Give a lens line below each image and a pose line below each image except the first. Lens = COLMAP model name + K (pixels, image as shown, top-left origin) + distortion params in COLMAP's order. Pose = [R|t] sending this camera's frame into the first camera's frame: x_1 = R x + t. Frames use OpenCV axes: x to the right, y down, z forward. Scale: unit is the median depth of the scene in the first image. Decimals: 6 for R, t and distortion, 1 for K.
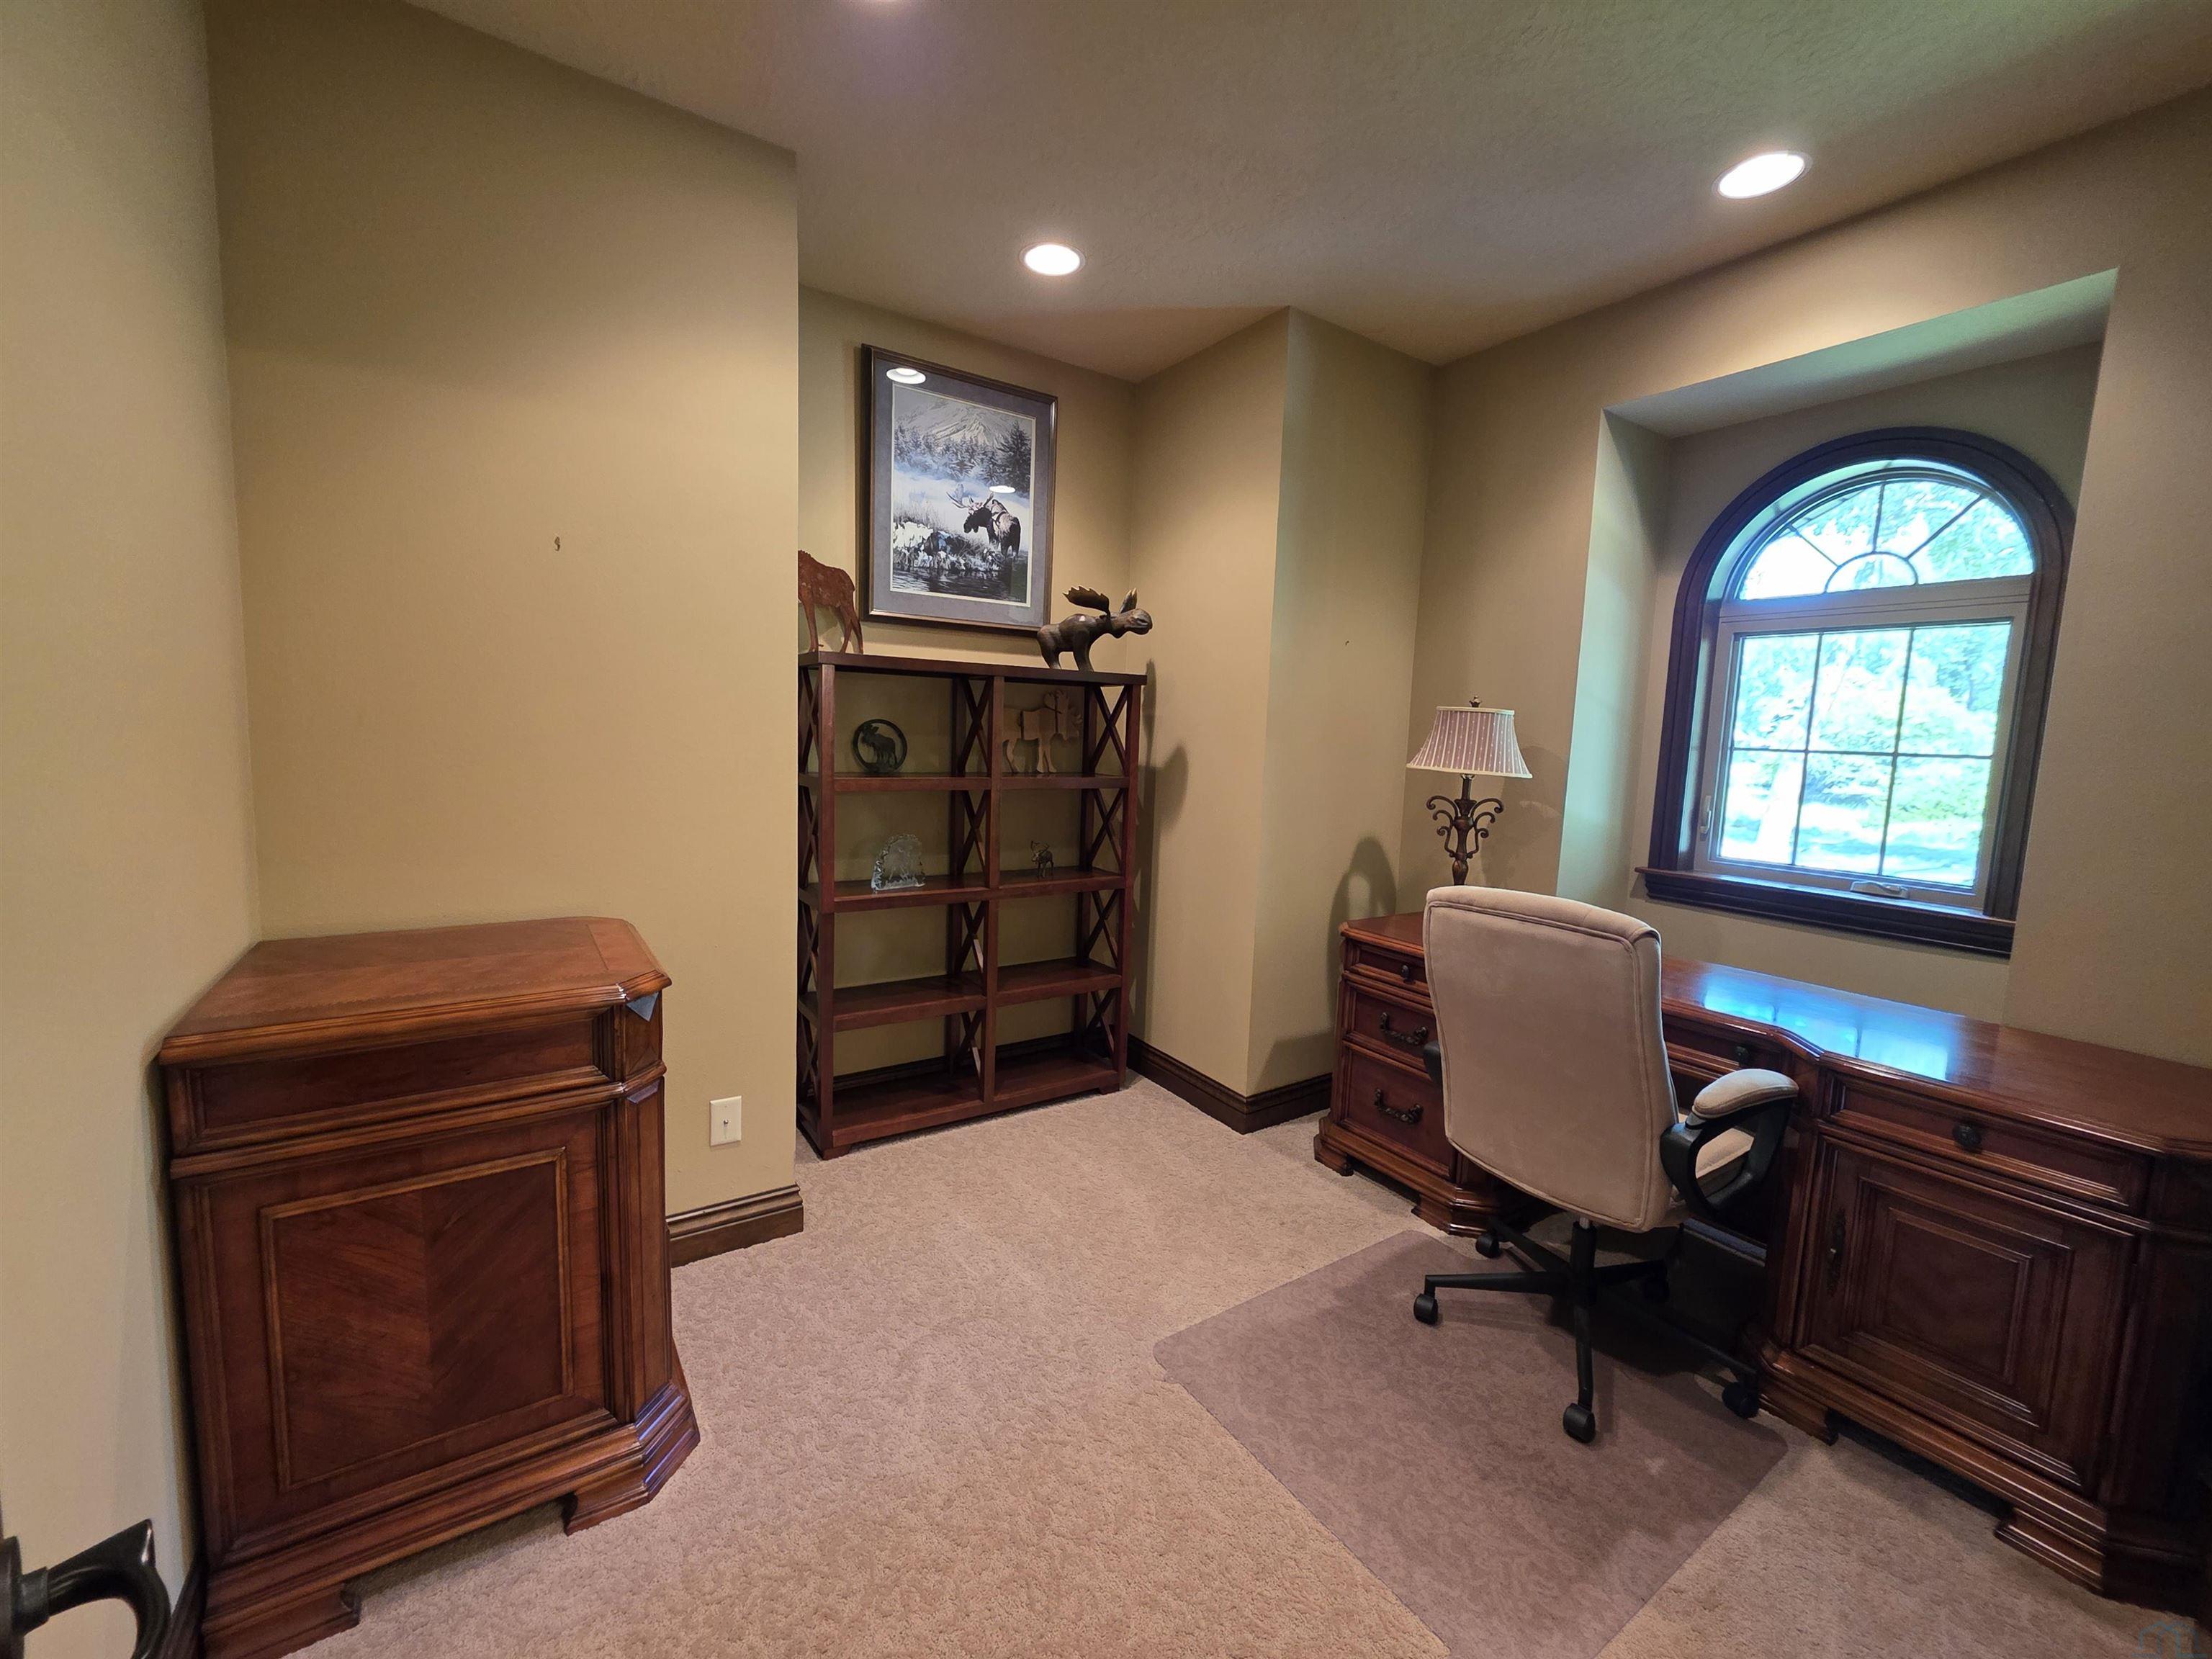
lens RADIAL K [[889.2, 0, 1103.0], [0, 889.2, 827.6], [0, 0, 1]] dist [0.002391, -0.000008]
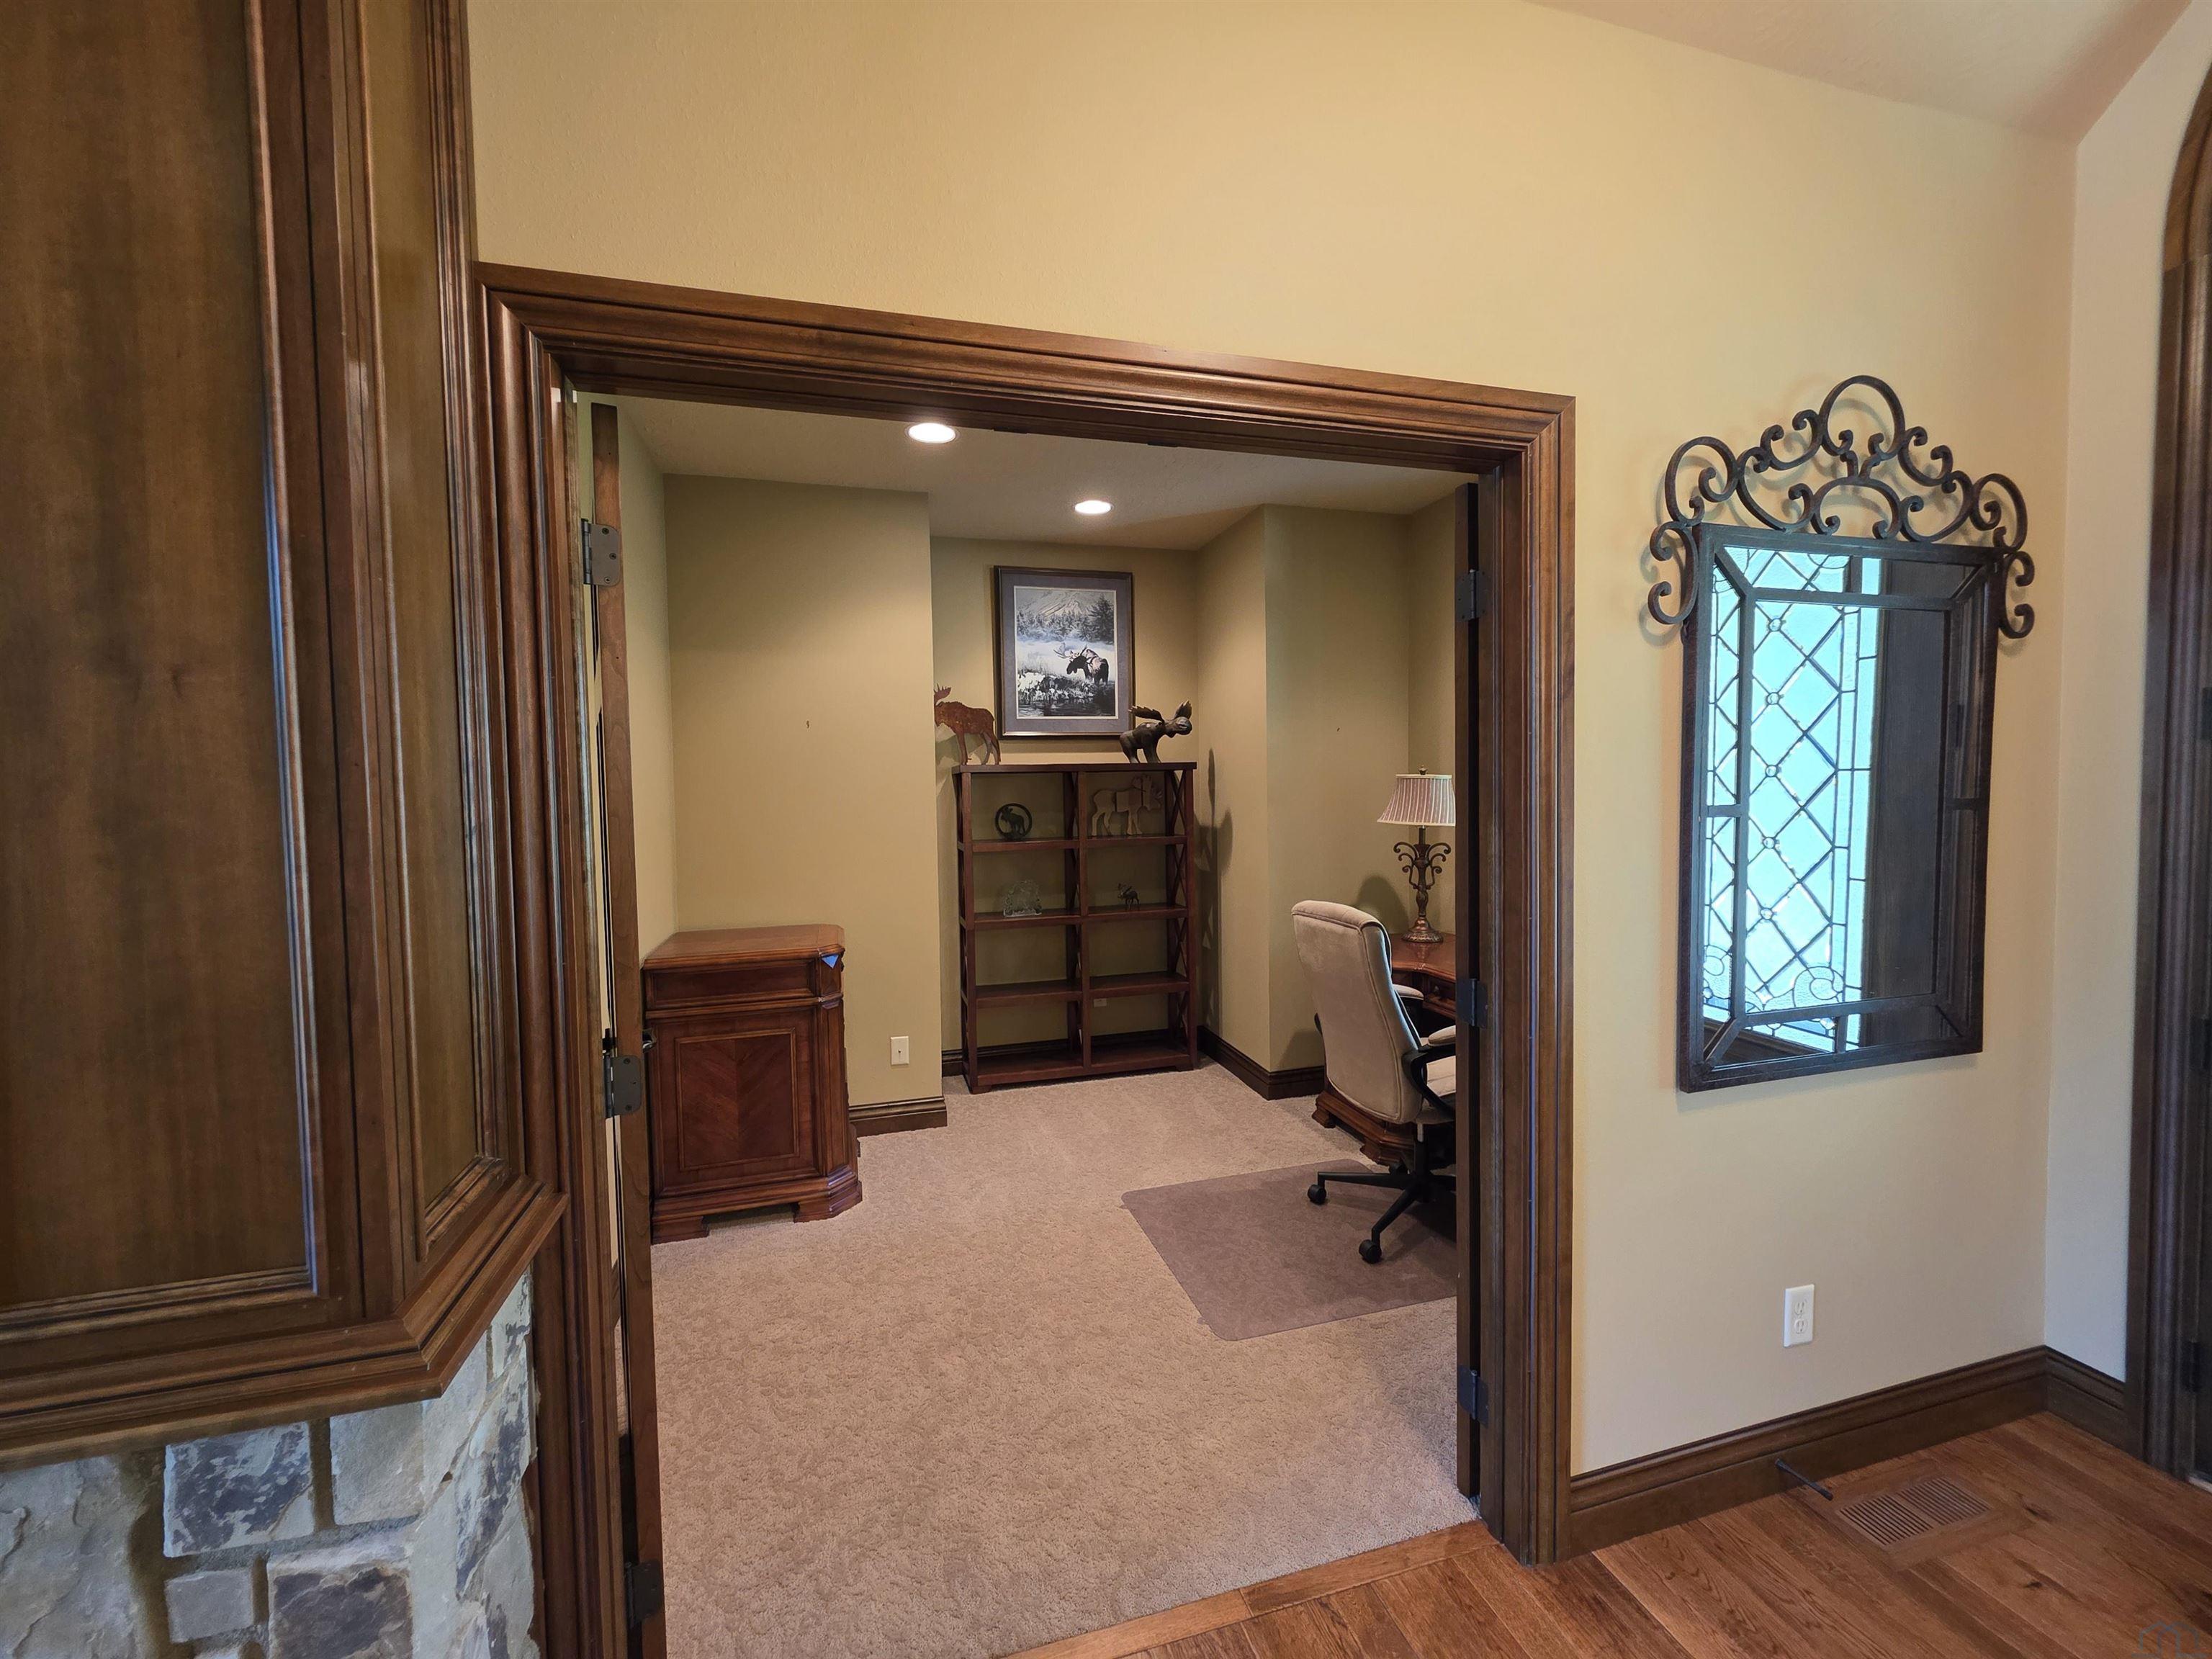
lens RADIAL K [[889.2, 0, 1109.7], [0, 889.2, 829.3], [0, 0, 1]] dist [0.002391, -0.000008]
pose [[0.952517, -0.037758, -0.302135, 0.364394], [0.017473, 0.997424, -0.069565, 0.029383], [0.303984, 0.060983, 0.950723, -0.380941]]
